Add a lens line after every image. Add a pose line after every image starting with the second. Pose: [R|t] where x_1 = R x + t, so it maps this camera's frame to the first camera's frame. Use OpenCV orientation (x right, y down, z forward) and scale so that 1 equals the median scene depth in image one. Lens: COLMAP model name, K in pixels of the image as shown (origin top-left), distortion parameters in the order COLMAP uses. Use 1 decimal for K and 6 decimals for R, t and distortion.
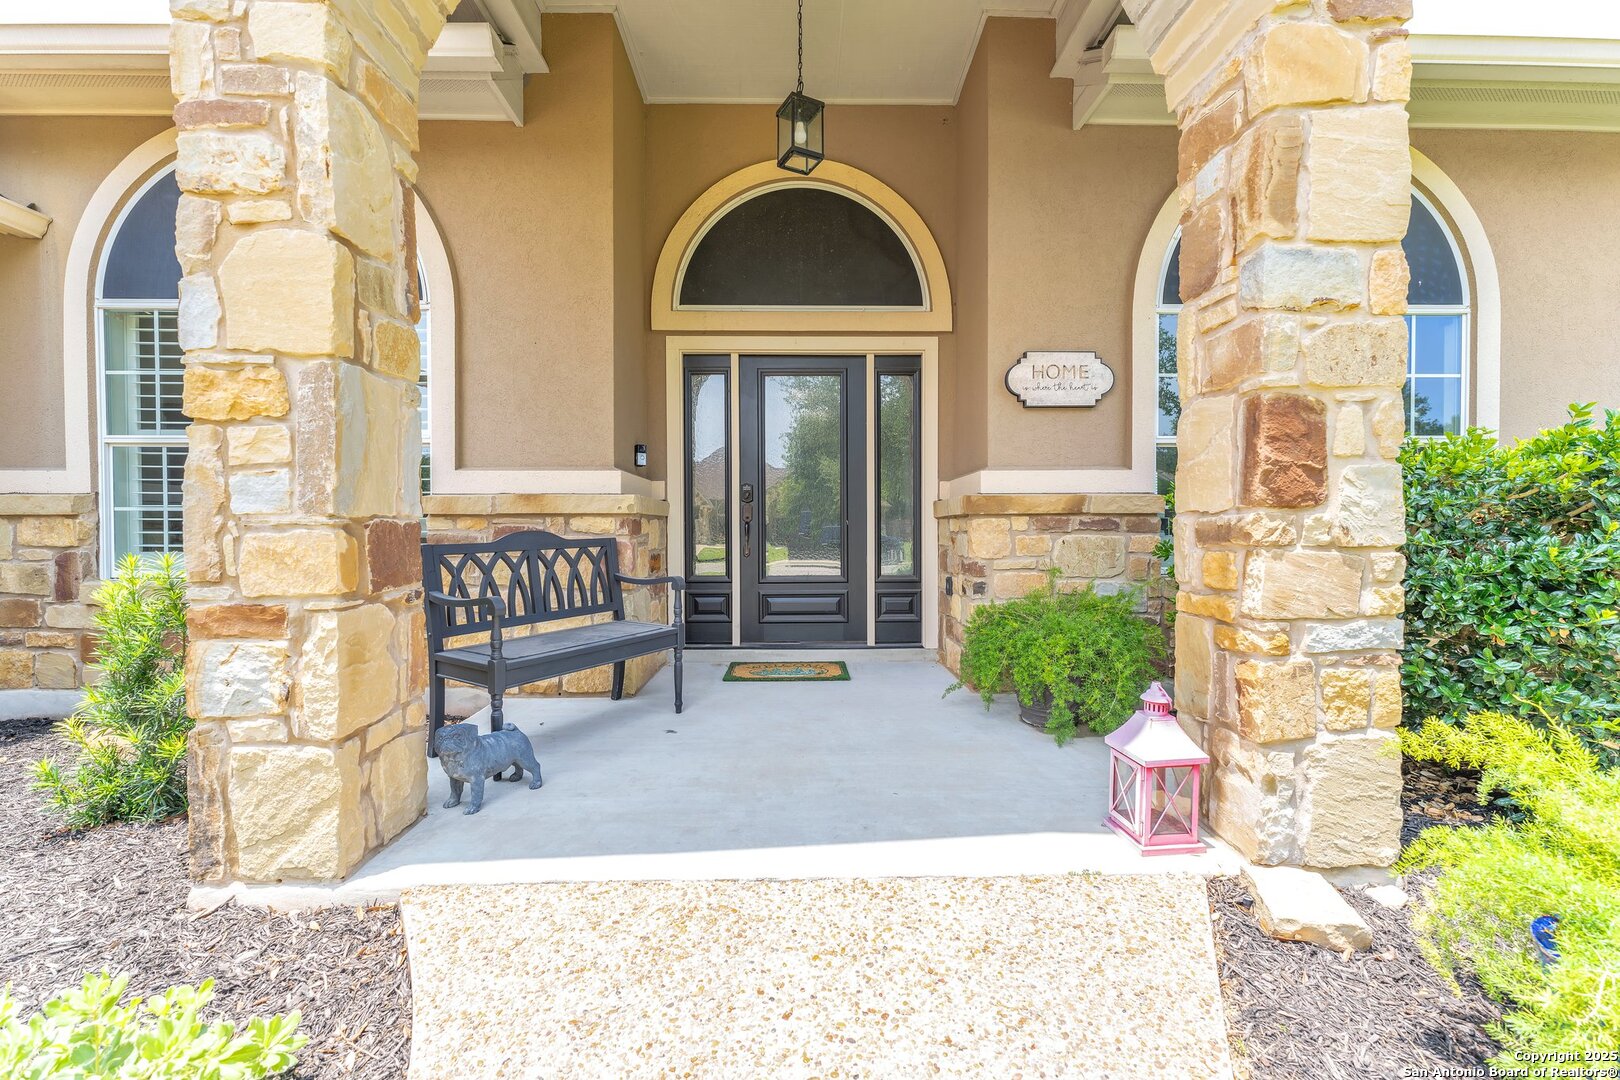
lens RADIAL K [[654.0, 0, 810.0], [0, 654.0, 540.0], [0, 0, 1]] dist [-0.000415, -0.000312]
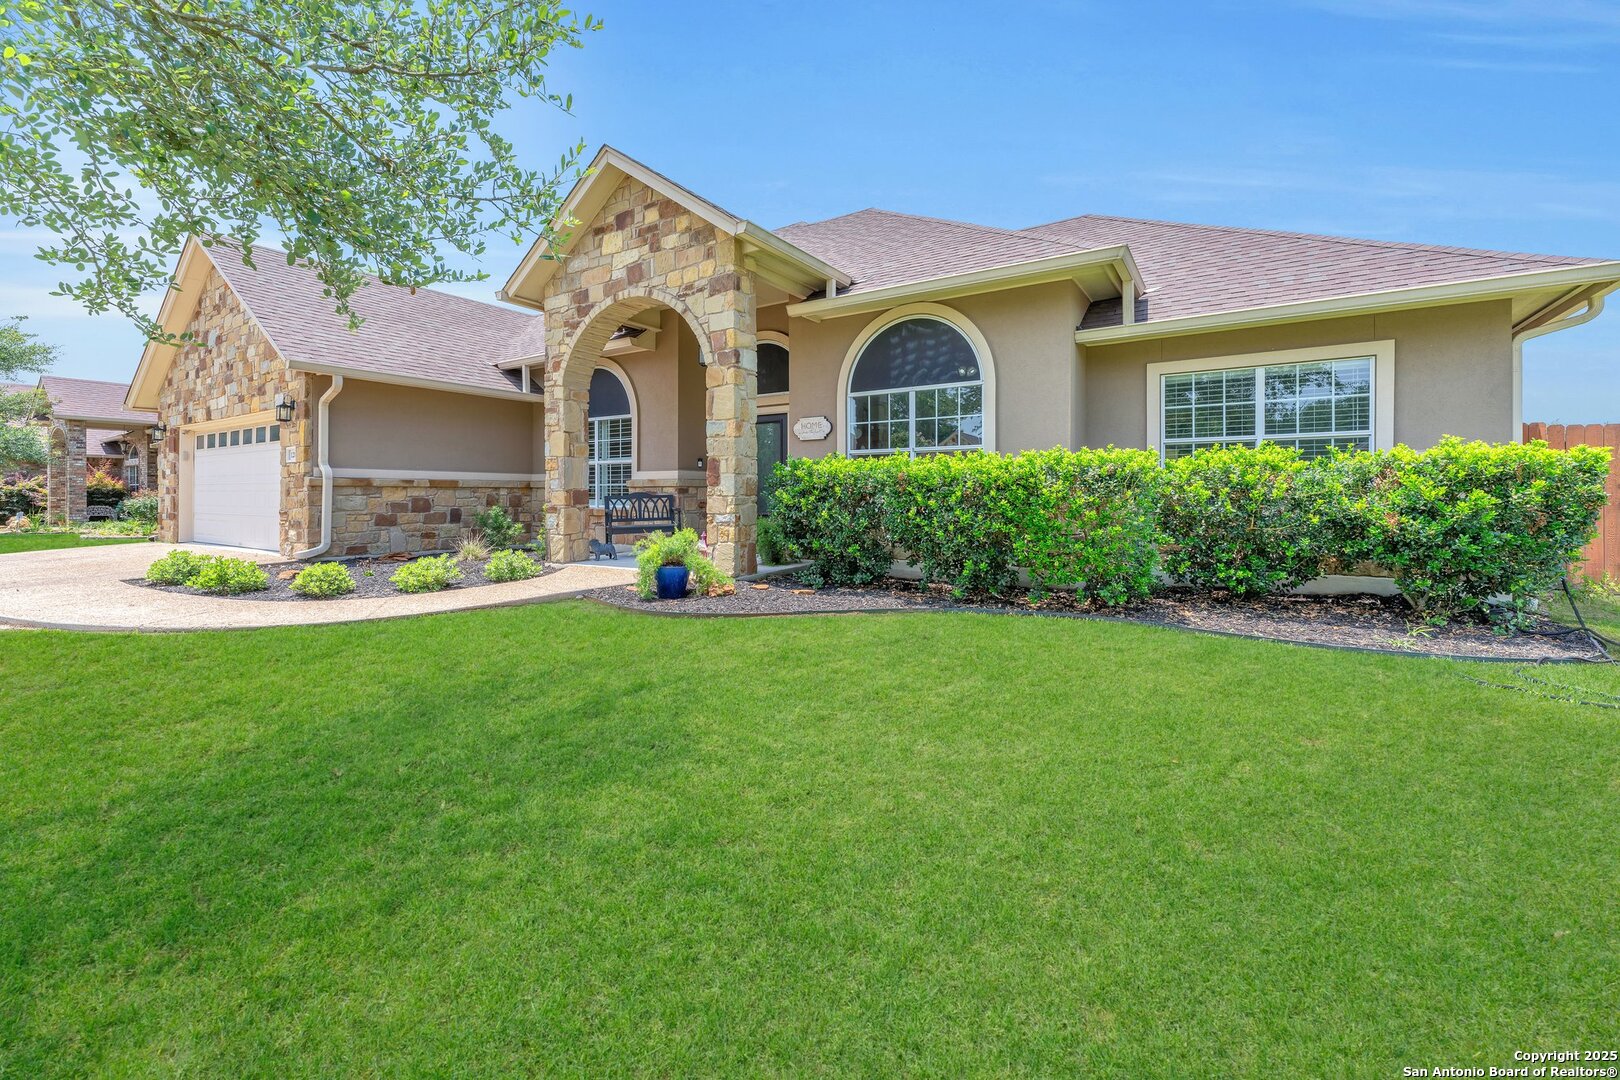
lens RADIAL K [[660.8, 0, 817.6], [0, 660.8, 485.1], [0, 0, 1]] dist [0.001201, 0.000101]
pose [[0.833871, -0.006612, -0.551919, 1.835364], [-0.007771, 0.999689, -0.023716, 0.019254], [0.551904, 0.024065, 0.833560, -1.063749]]
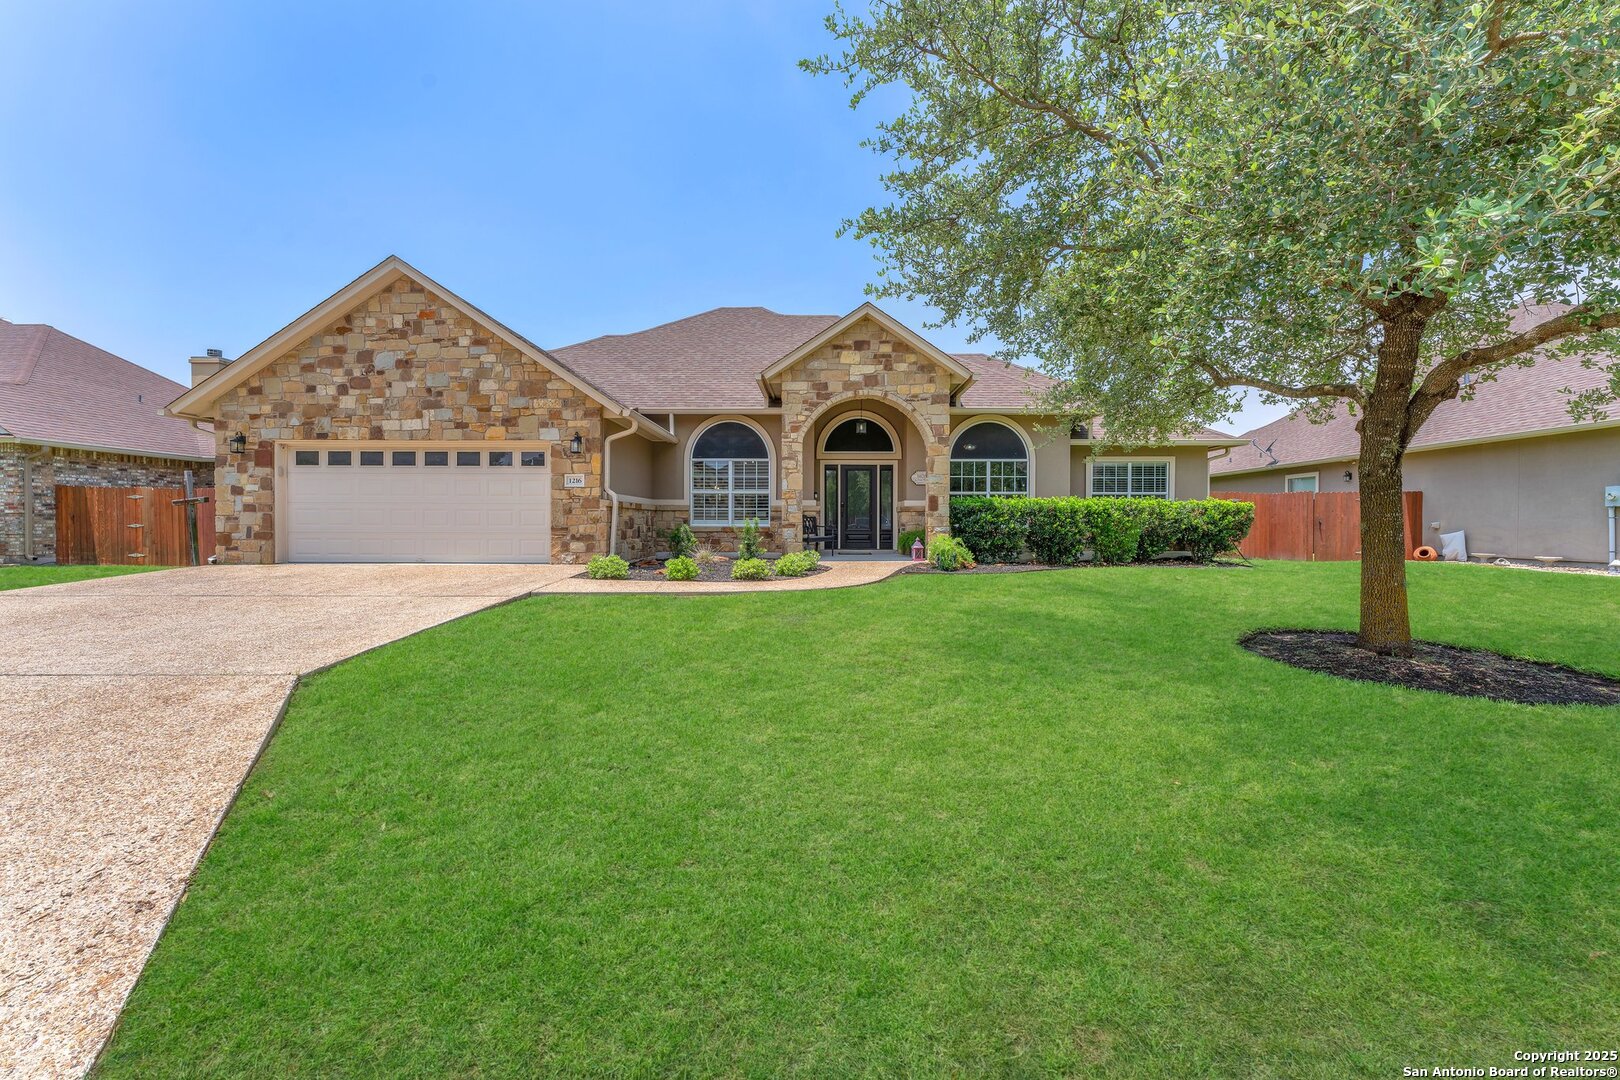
lens RADIAL K [[665.1, 0, 815.7], [0, 665.1, 523.4], [0, 0, 1]] dist [0.000181, -0.000199]
pose [[0.999630, 0.004976, -0.026757, -0.188446], [-0.005347, 0.999890, -0.013800, 0.101536], [0.026686, 0.013938, 0.999547, -3.318269]]
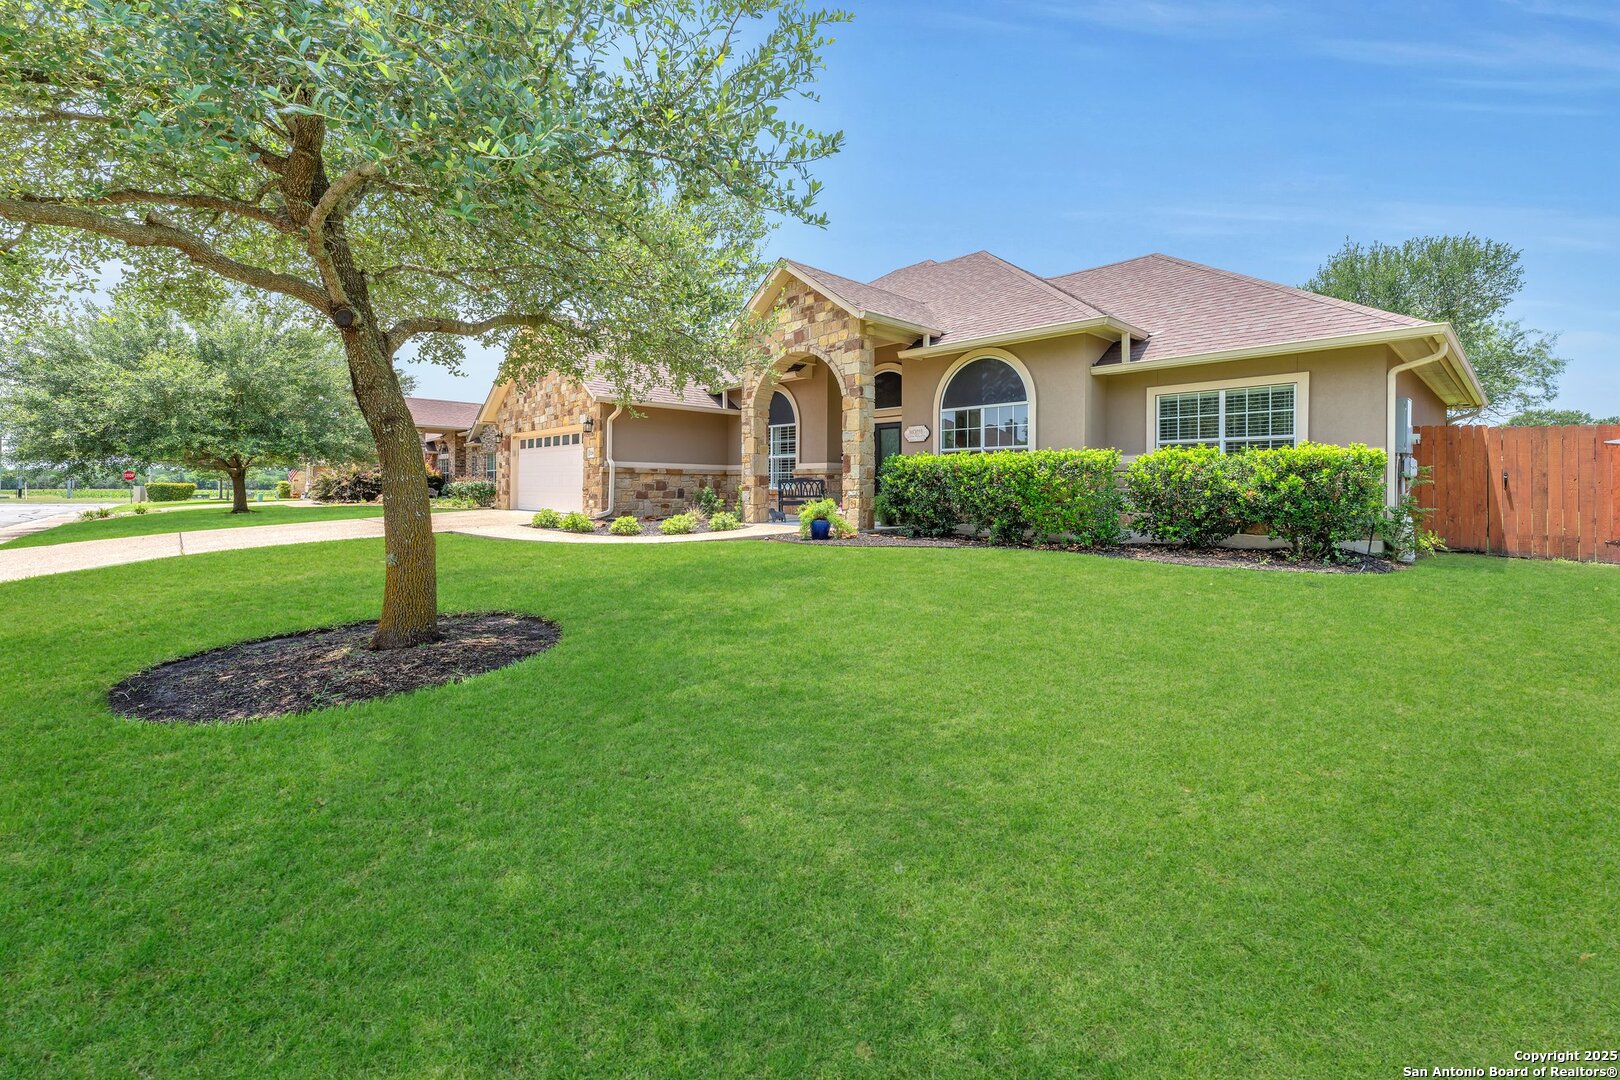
lens RADIAL K [[671.9, 0, 812.6], [0, 671.9, 474.2], [0, 0, 1]] dist [0.000535, -0.000054]
pose [[0.675621, -0.006216, -0.737223, 2.781895], [-0.018199, 0.999519, -0.025106, 0.070662], [0.737024, 0.030379, 0.675183, -1.907083]]
